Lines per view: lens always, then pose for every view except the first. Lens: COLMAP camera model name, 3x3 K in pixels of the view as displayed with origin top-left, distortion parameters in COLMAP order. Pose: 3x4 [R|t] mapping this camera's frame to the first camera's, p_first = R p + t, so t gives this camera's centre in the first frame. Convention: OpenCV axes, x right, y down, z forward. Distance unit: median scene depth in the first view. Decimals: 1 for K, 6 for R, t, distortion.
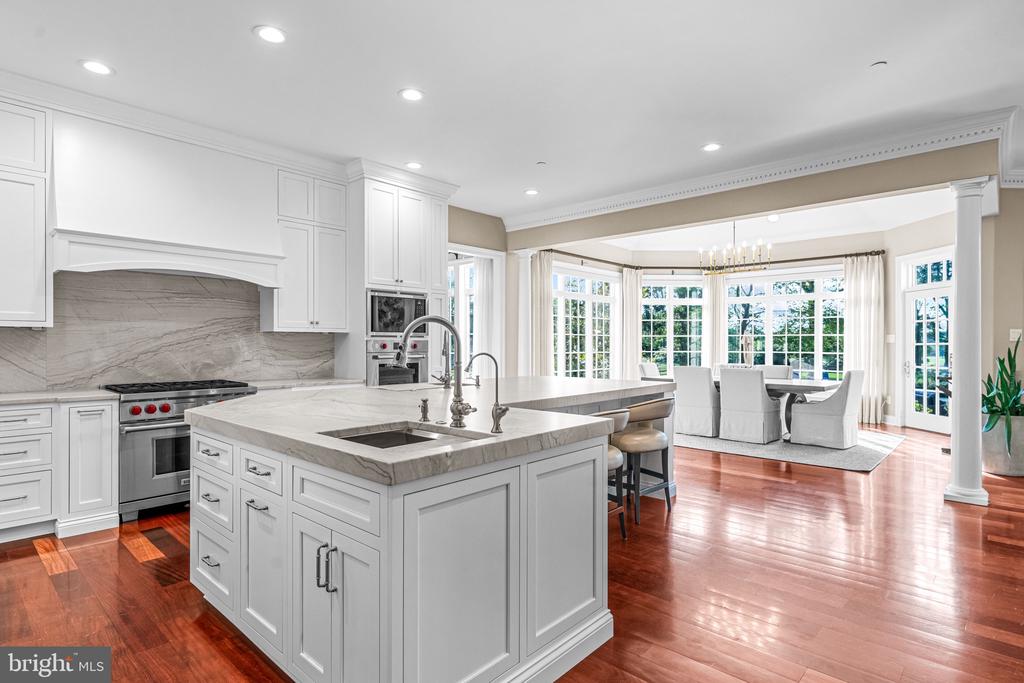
lens RADIAL K [[520.2, 0, 507.7], [0, 520.2, 343.4], [0, 0, 1]] dist [0.003561, 0.000707]
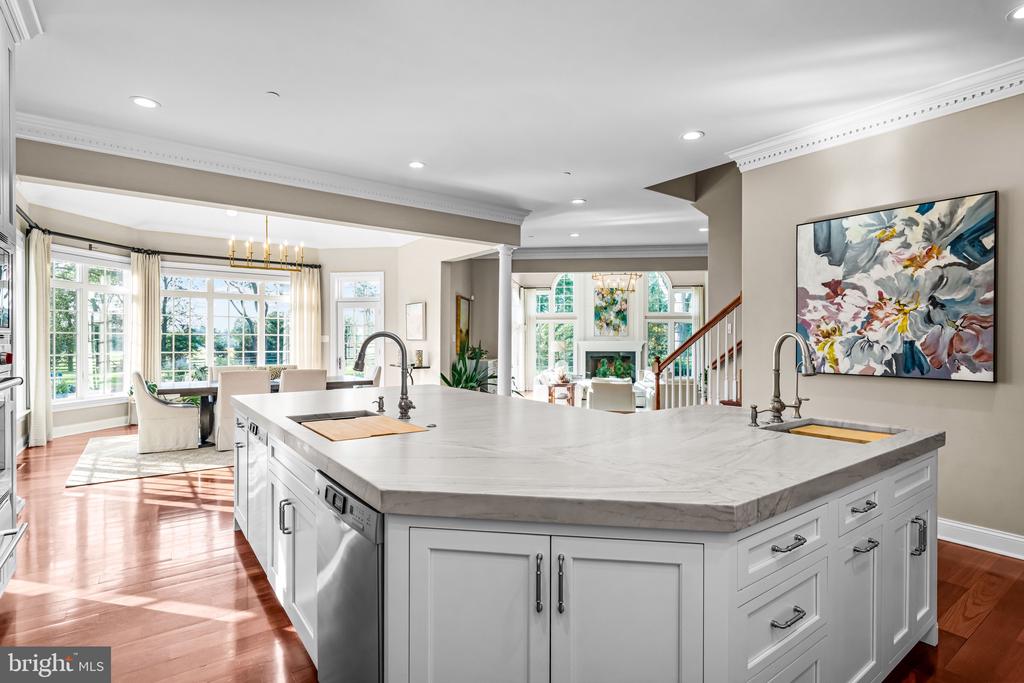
lens RADIAL K [[520.2, 0, 509.1], [0, 520.2, 342.6], [0, 0, 1]] dist [0.003561, 0.000707]
pose [[0.195978, -0.001626, 0.980607, -0.368665], [0.000482, 0.999999, 0.001562, -0.001830], [-0.980608, 0.000166, 0.195978, 0.337226]]
